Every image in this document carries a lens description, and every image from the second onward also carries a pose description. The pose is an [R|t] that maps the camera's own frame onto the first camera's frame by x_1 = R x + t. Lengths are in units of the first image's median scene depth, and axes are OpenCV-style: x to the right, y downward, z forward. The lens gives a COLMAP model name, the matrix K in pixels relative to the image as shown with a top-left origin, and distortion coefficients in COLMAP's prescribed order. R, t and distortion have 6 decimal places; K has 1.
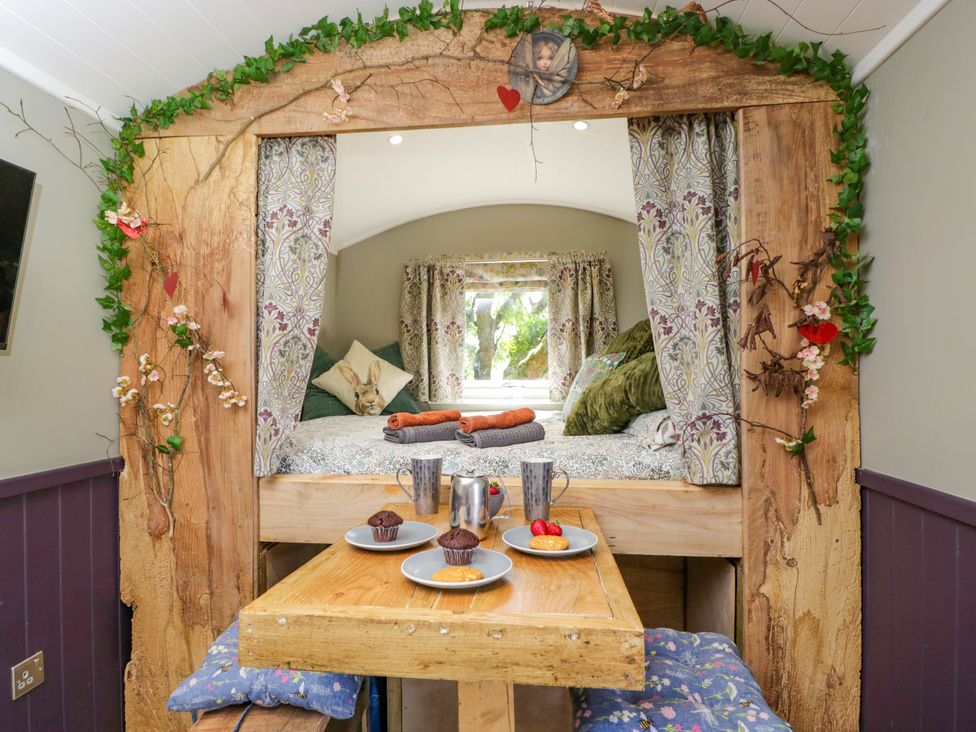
lens RADIAL K [[508.5, 0, 484.4], [0, 508.5, 367.4], [0, 0, 1]] dist [-0.002003, -0.013062]
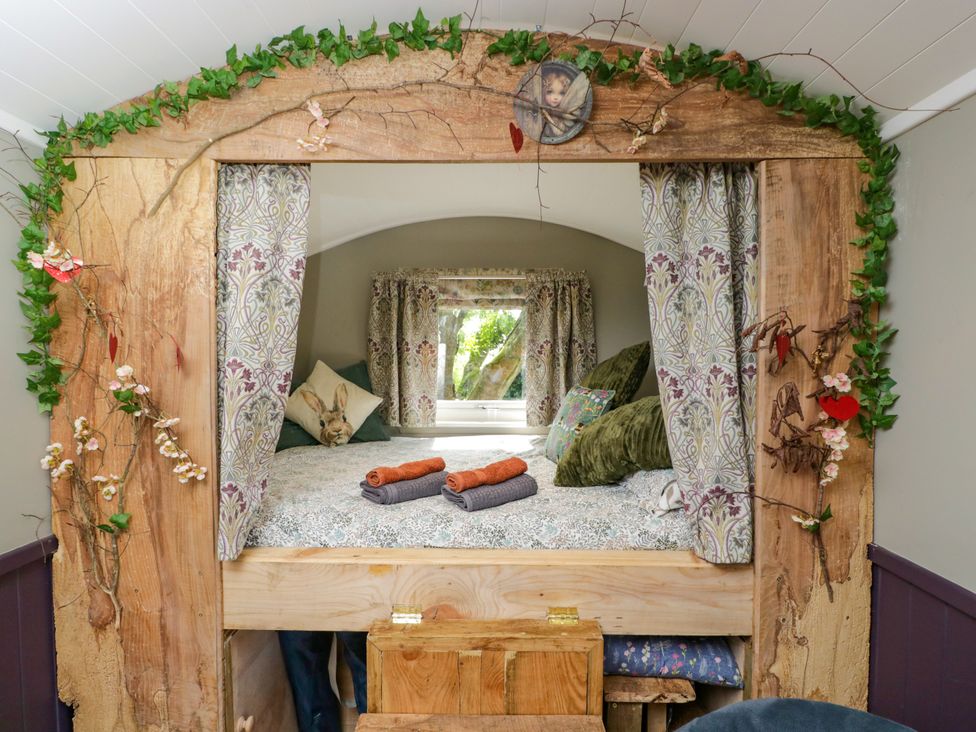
lens RADIAL K [[508.5, 0, 485.3], [0, 508.5, 367.4], [0, 0, 1]] dist [-0.002003, -0.013062]
pose [[0.995636, 0.005233, 0.093171, -0.078405], [-0.008171, 0.999481, 0.031176, -0.144712], [-0.092960, -0.031801, 0.995162, 0.103602]]
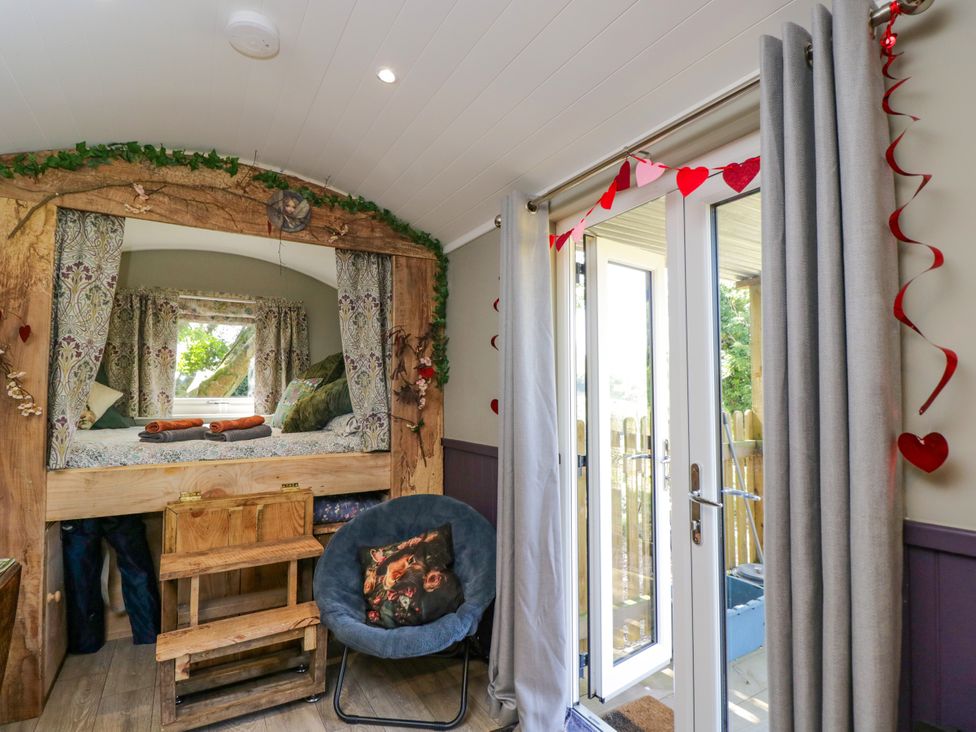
lens RADIAL K [[508.5, 0, 482.4], [0, 508.5, 366.8], [0, 0, 1]] dist [-0.002003, -0.013062]
pose [[0.803170, 0.035819, 0.594672, -0.336404], [-0.010332, 0.998878, -0.046210, 0.002154], [-0.595660, 0.030971, 0.802639, -0.692549]]
